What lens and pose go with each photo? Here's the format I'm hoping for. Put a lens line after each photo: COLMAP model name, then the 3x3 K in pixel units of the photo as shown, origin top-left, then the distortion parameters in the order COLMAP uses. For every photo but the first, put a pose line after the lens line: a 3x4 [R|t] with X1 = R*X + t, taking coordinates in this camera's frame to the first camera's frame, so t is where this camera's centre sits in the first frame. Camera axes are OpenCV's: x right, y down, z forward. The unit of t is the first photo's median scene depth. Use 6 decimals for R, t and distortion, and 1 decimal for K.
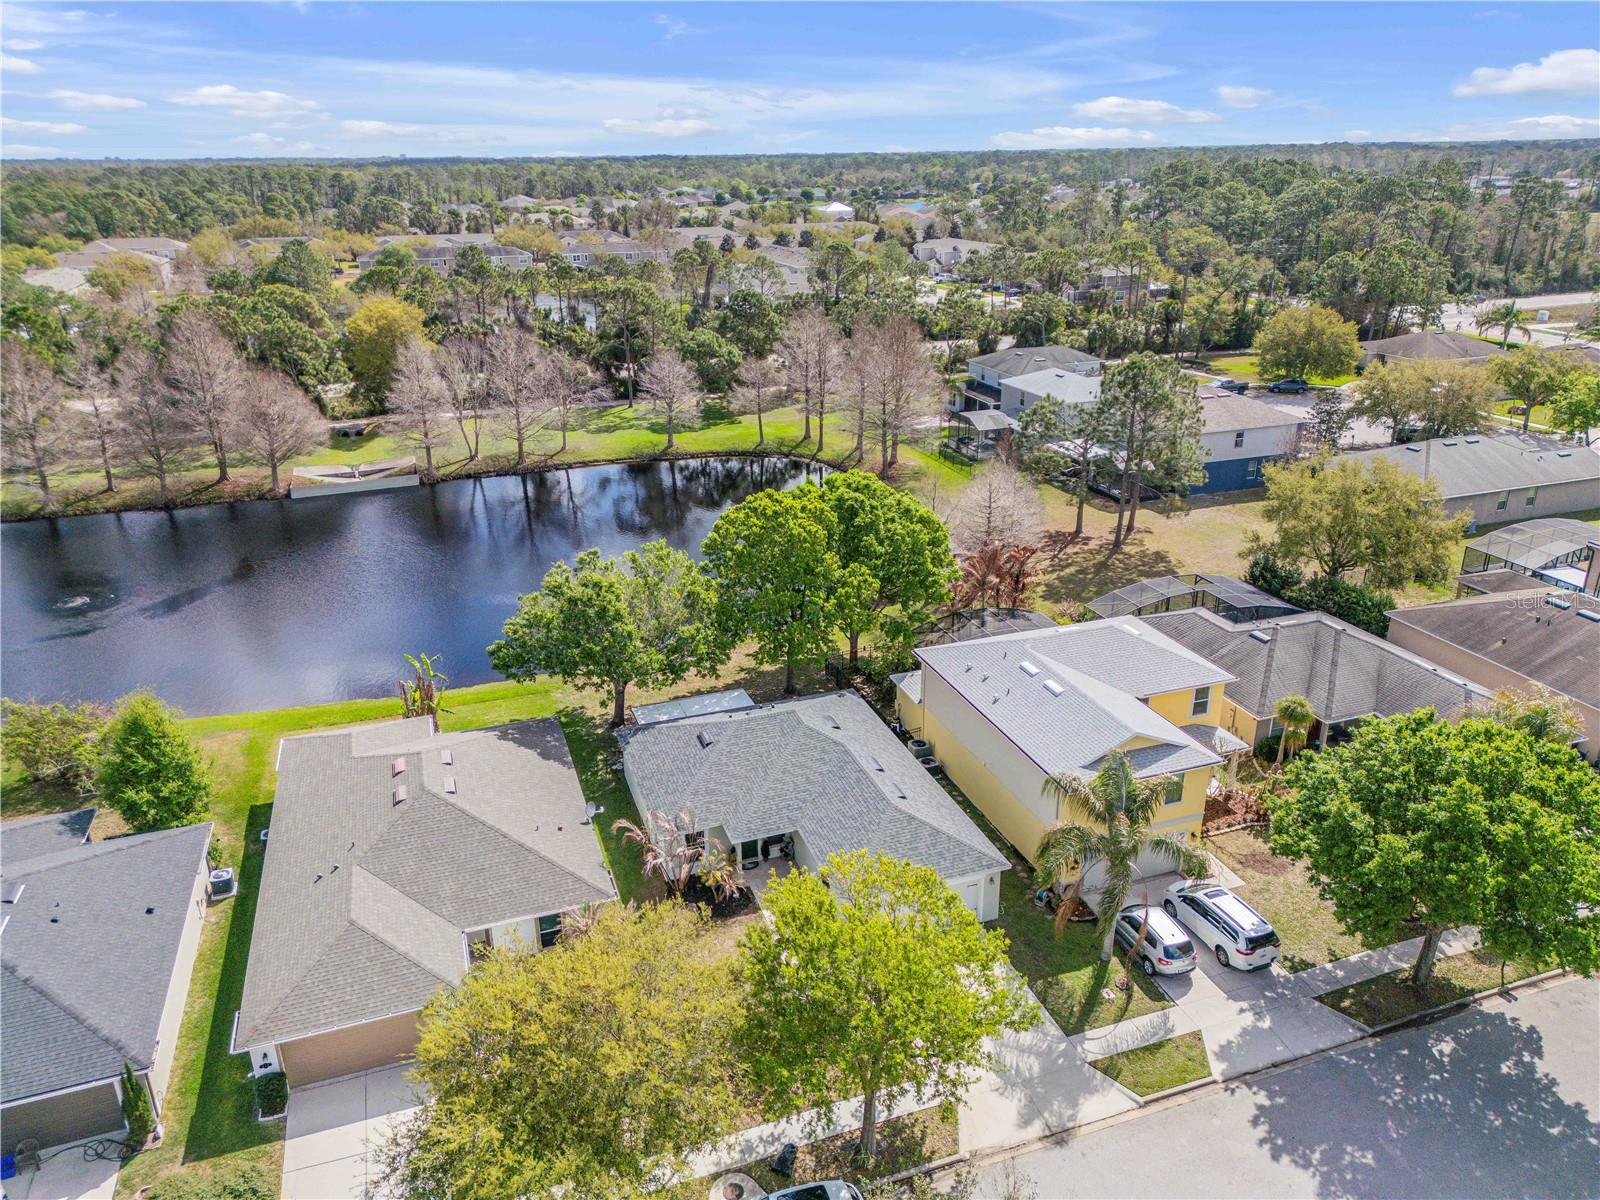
lens RADIAL K [[1120.3, 0, 798.1], [0, 1120.3, 603.6], [0, 0, 1]] dist [0.093855, -0.101042]
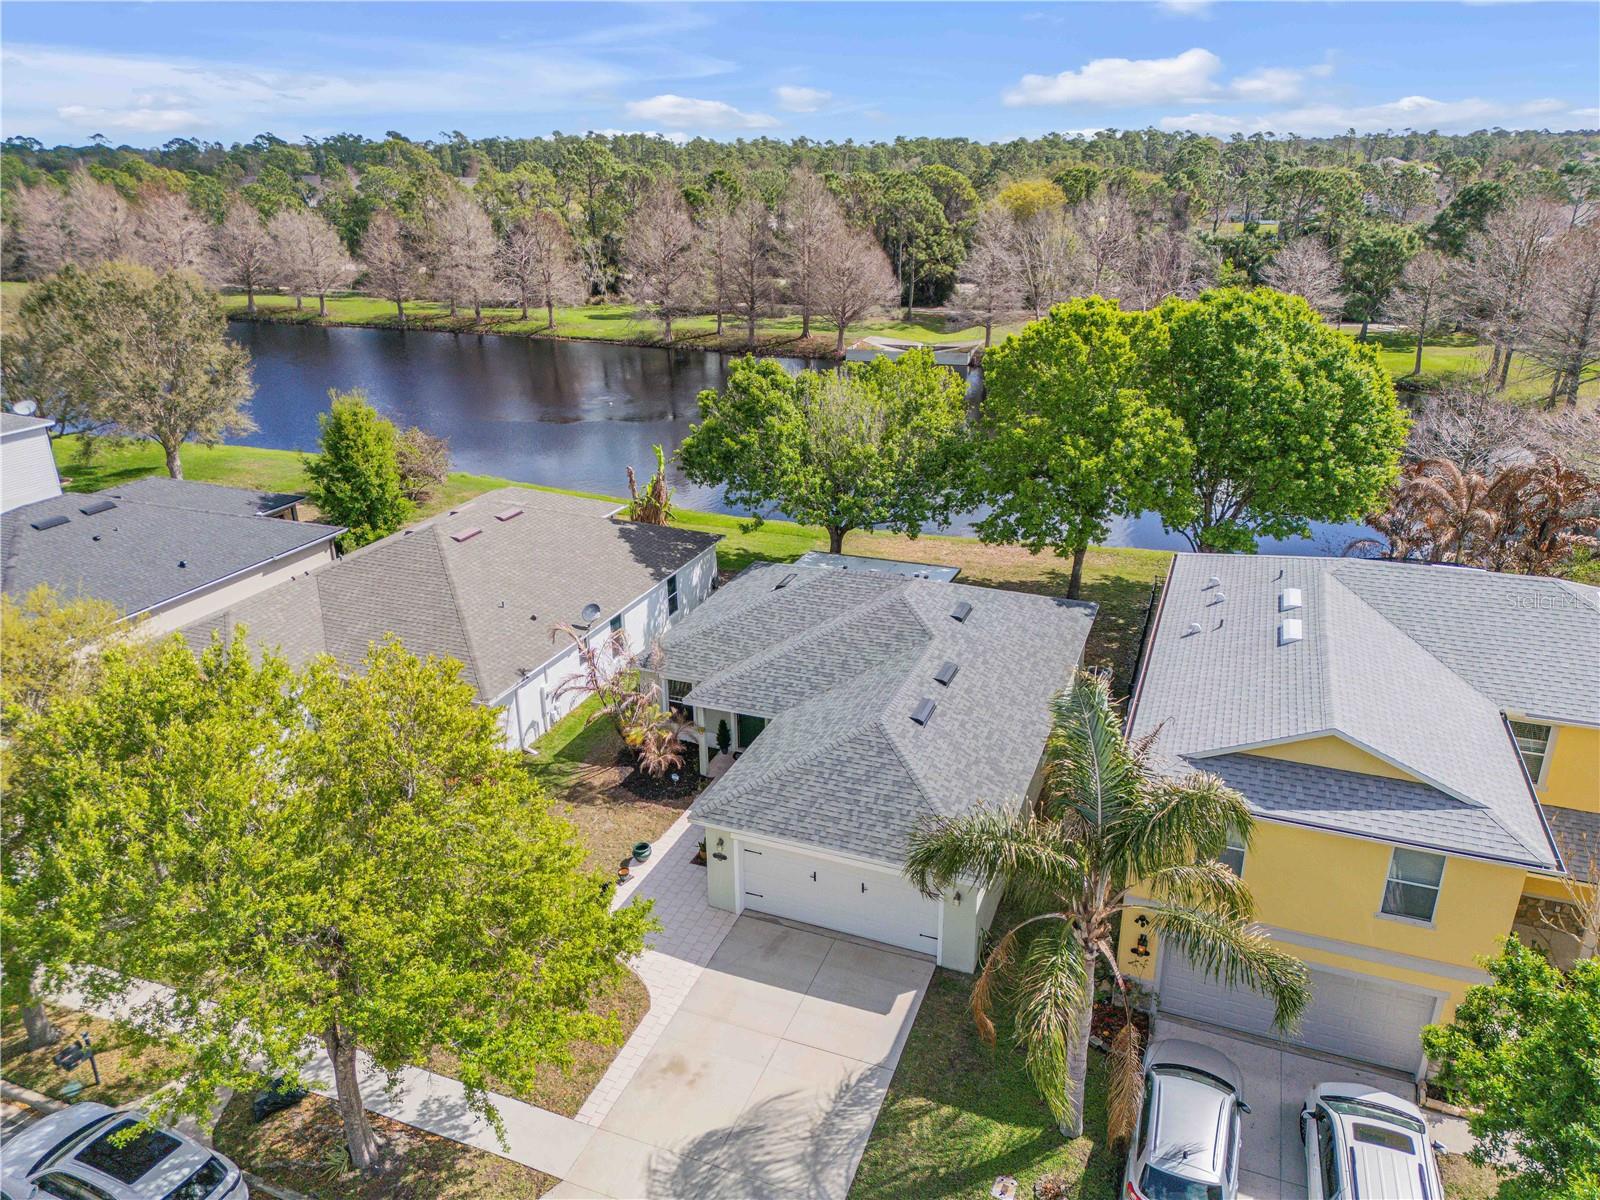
lens RADIAL K [[1120.3, 0, 798.1], [0, 1120.3, 603.6], [0, 0, 1]] dist [0.093855, -0.101042]
pose [[0.756318, 0.247548, -0.605560, 0.265031], [-0.242204, 0.965823, 0.092318, 0.049983], [0.607717, 0.076847, 0.790427, 0.333645]]
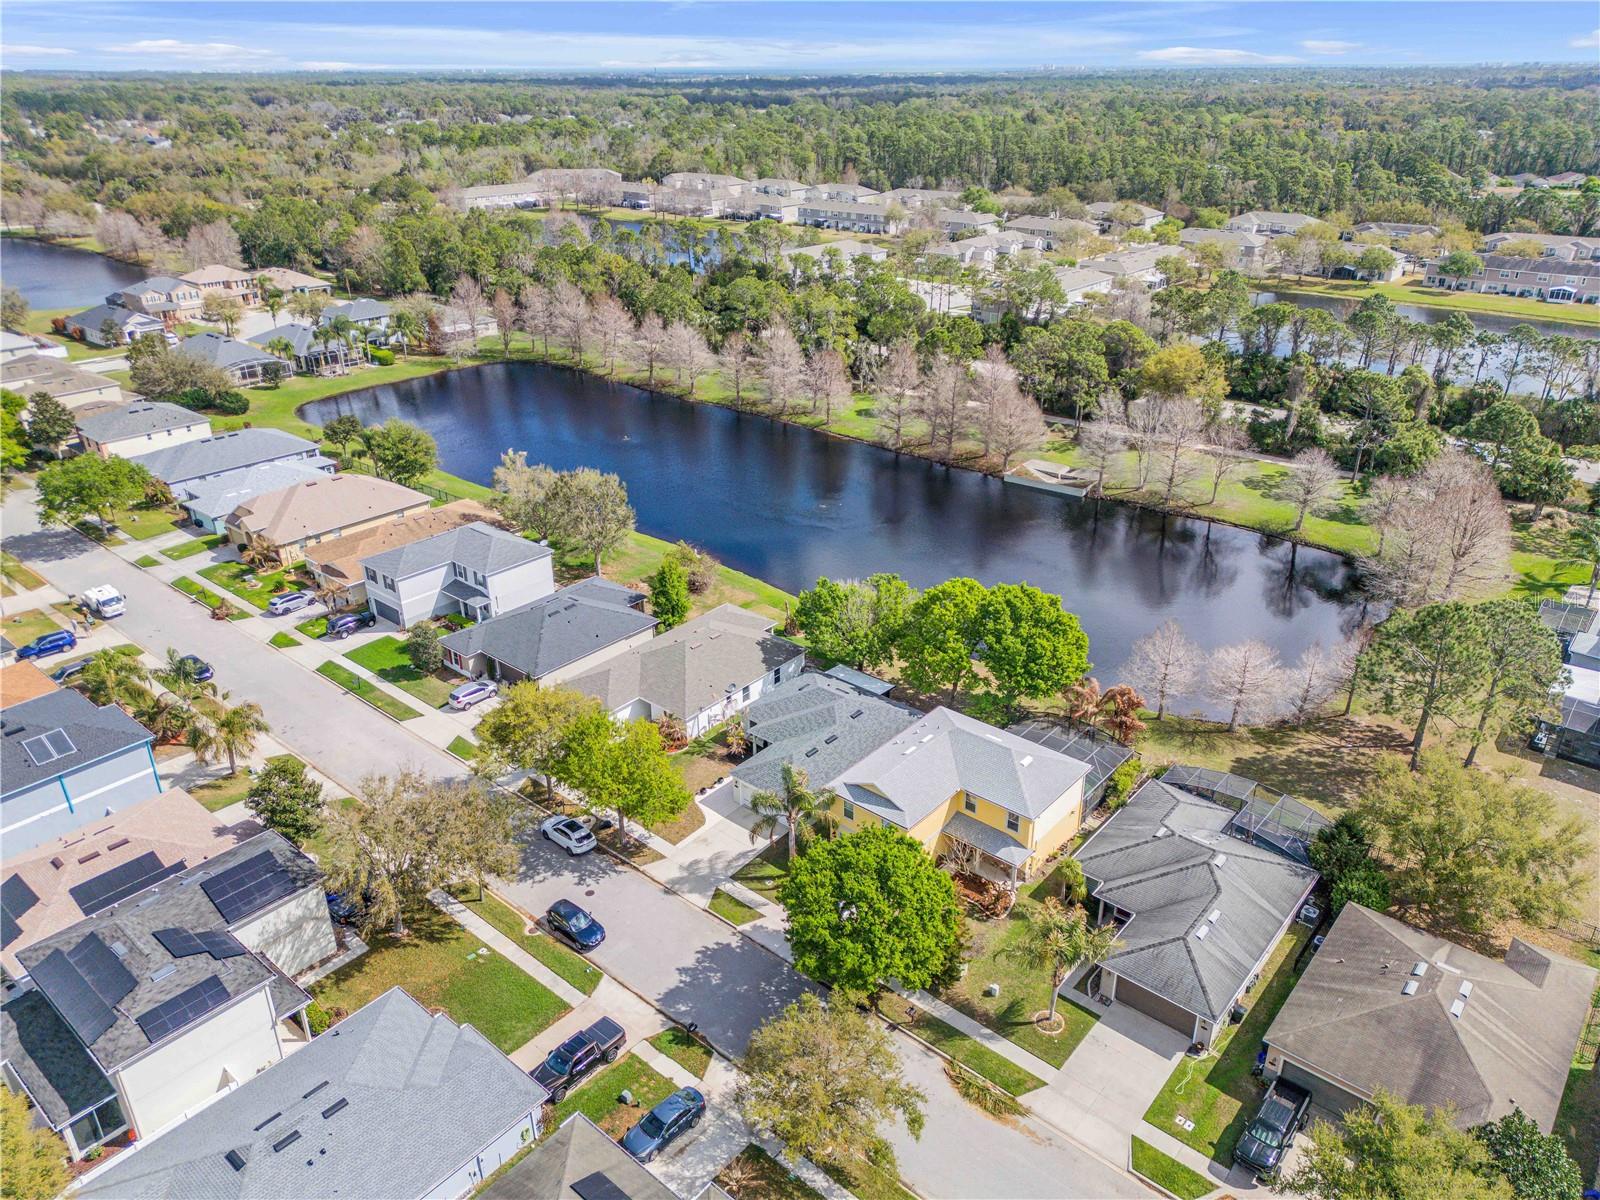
lens RADIAL K [[1120.3, 0, 798.1], [0, 1120.3, 603.6], [0, 0, 1]] dist [0.093855, -0.101042]
pose [[0.502782, 0.379416, -0.776694, 0.945976], [-0.321721, 0.916107, 0.239258, -0.323962], [0.802313, 0.129584, 0.582668, -0.059885]]
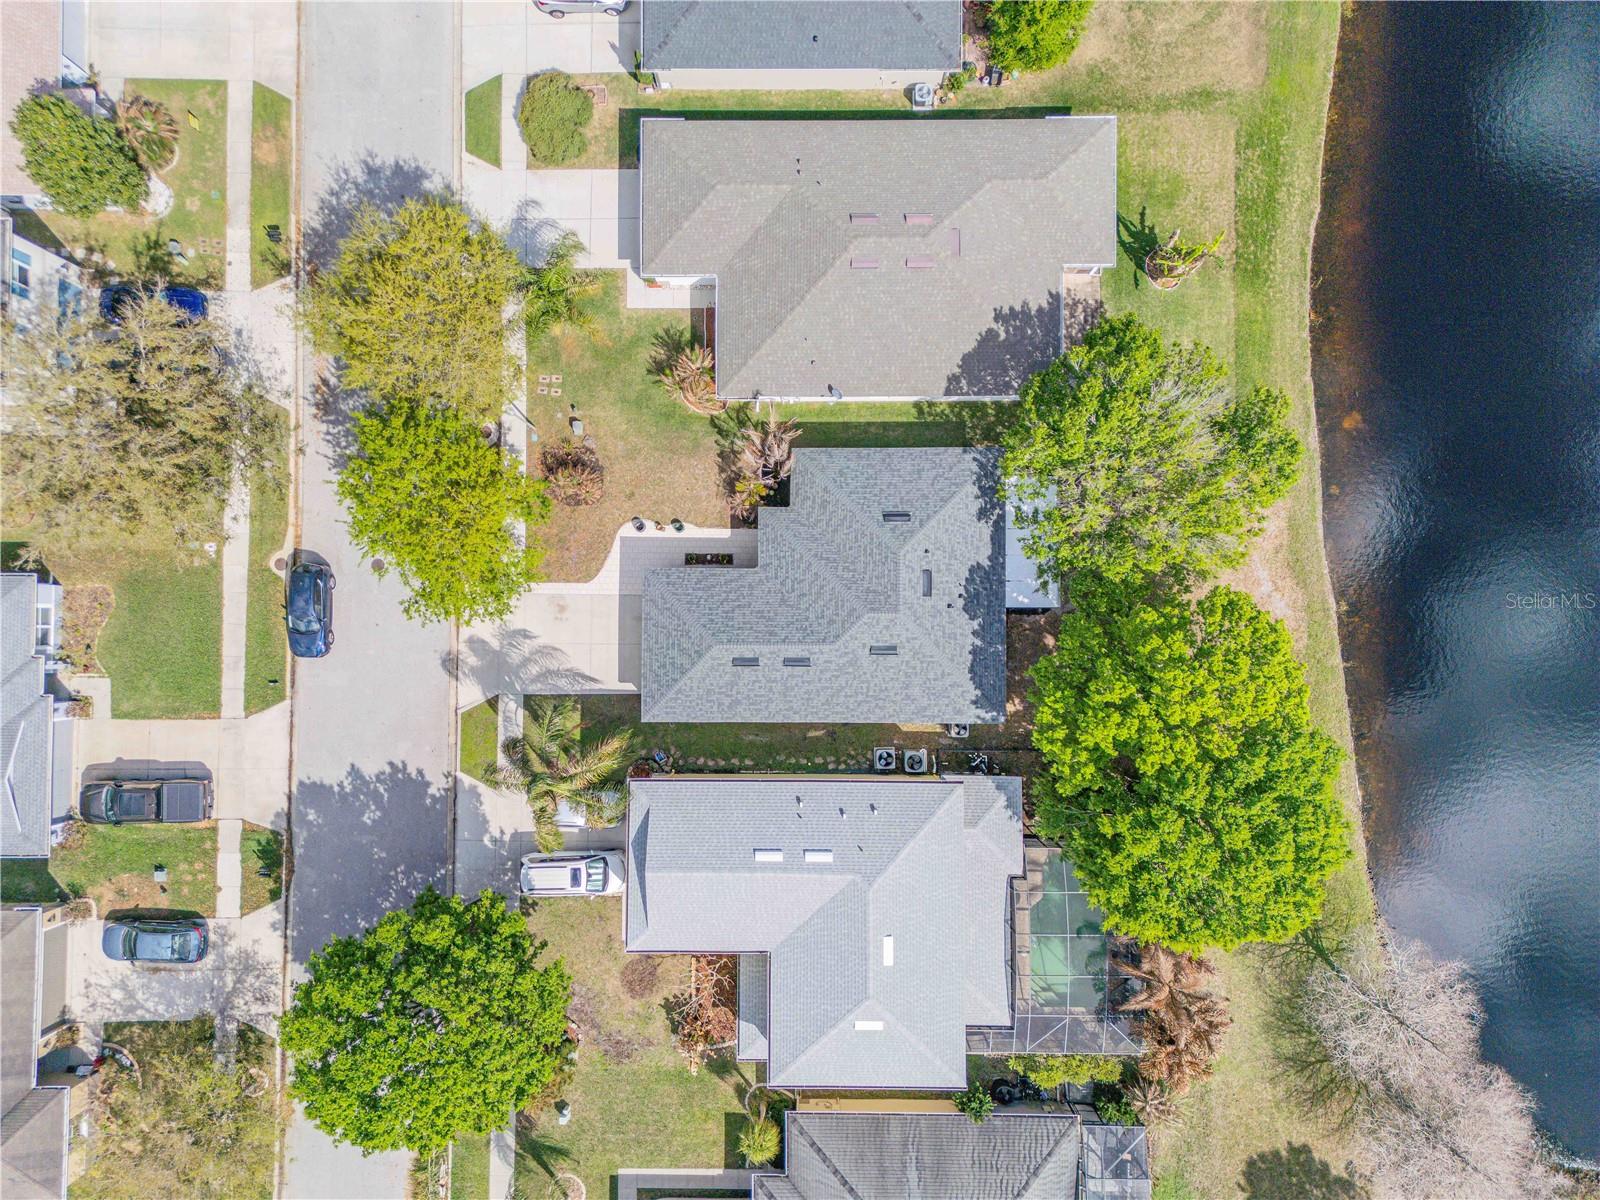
lens RADIAL K [[1120.3, 0, 798.1], [0, 1120.3, 603.6], [0, 0, 1]] dist [0.093855, -0.101042]
pose [[-0.334677, 0.942282, -0.009792, 0.019921], [-0.335965, -0.109606, 0.935475, -0.579086], [0.880408, 0.316372, 0.353257, 0.448871]]
